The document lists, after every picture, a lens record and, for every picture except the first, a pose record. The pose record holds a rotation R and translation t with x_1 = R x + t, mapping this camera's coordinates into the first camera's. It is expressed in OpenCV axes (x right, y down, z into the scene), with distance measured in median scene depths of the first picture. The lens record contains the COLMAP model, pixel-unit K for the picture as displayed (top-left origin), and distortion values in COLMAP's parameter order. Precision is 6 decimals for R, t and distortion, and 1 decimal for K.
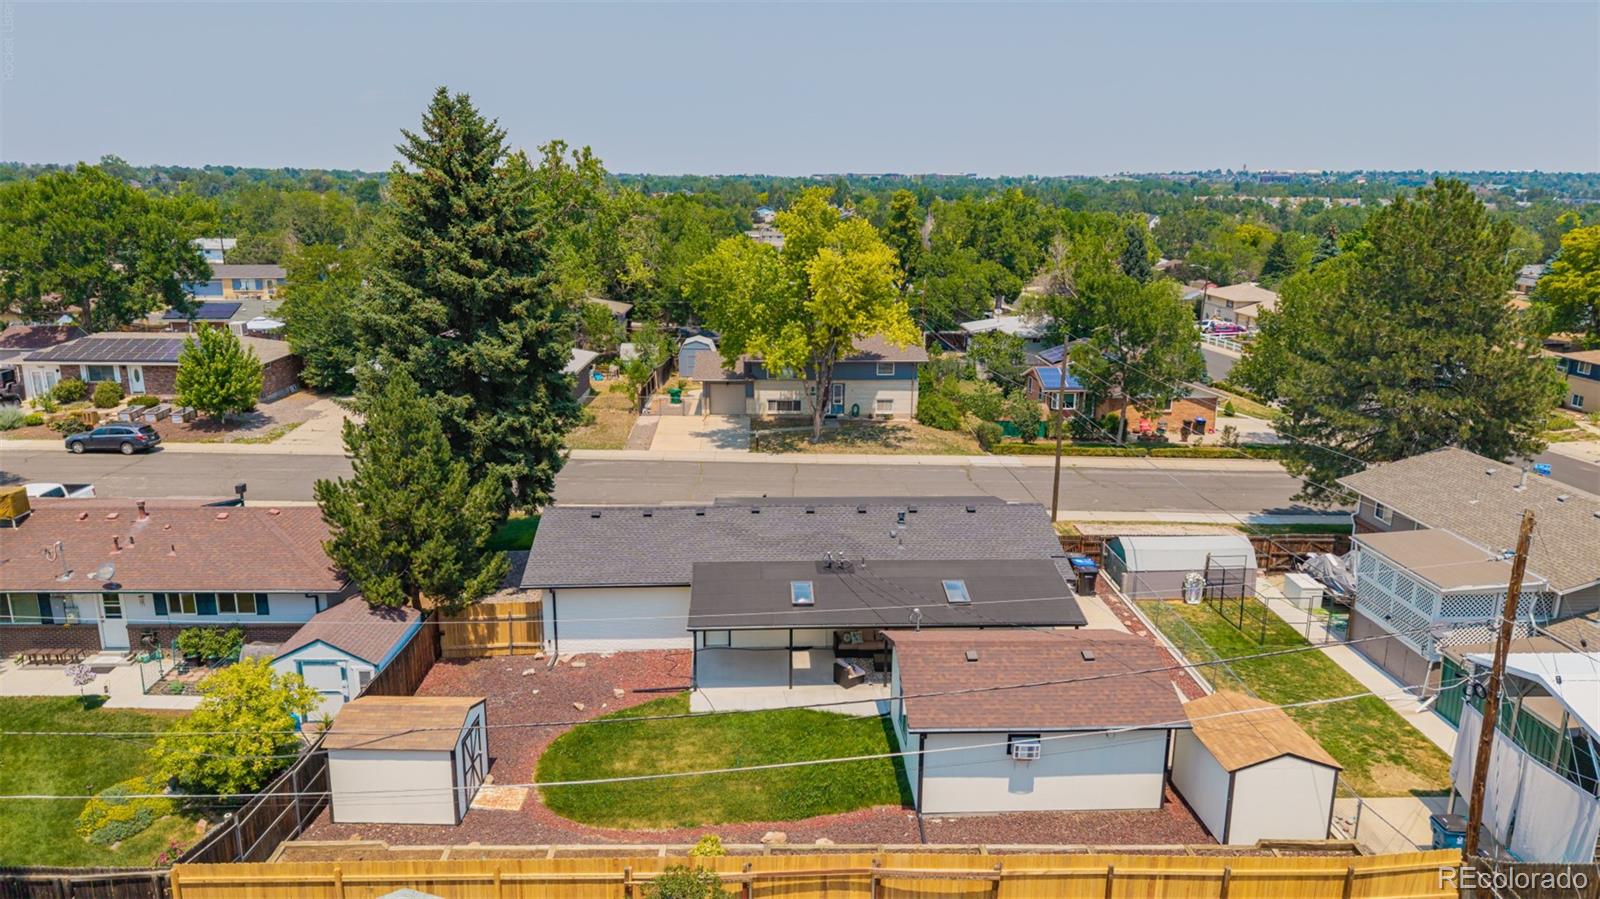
lens RADIAL K [[1069.2, 0, 800.0], [0, 1069.2, 449.5], [0, 0, 1]] dist [0.030542, -0.036872]
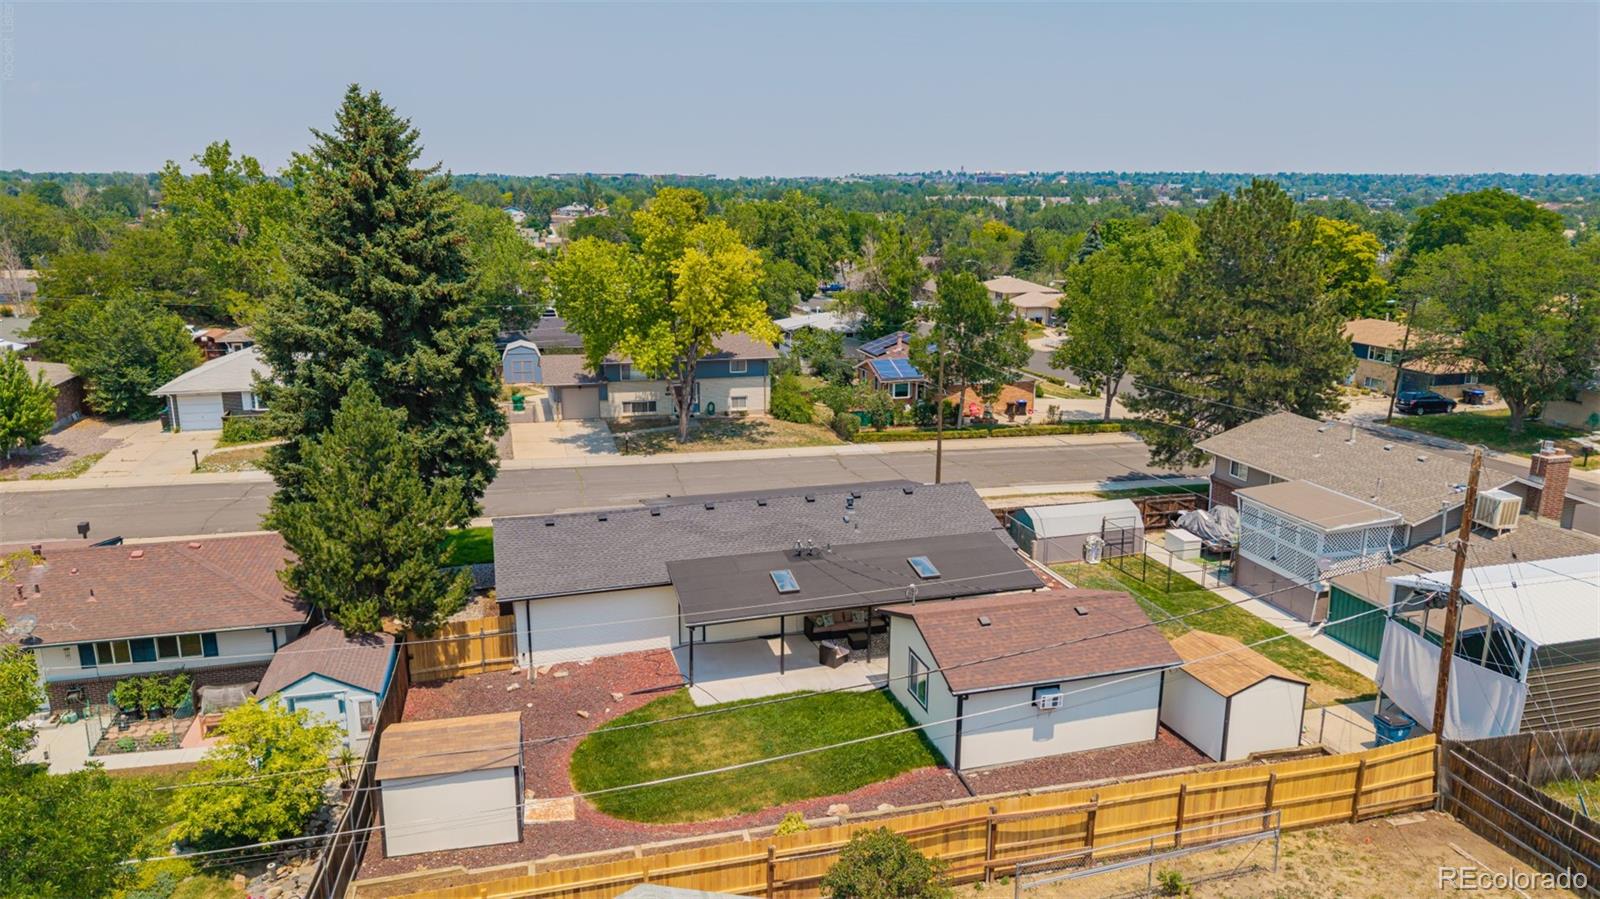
lens RADIAL K [[1069.2, 0, 800.0], [0, 1069.2, 449.5], [0, 0, 1]] dist [0.030542, -0.036872]
pose [[0.971767, -0.059150, 0.228409, -0.193060], [0.059231, 0.998223, 0.006505, 0.001118], [-0.228388, 0.007207, 0.973544, -0.009373]]
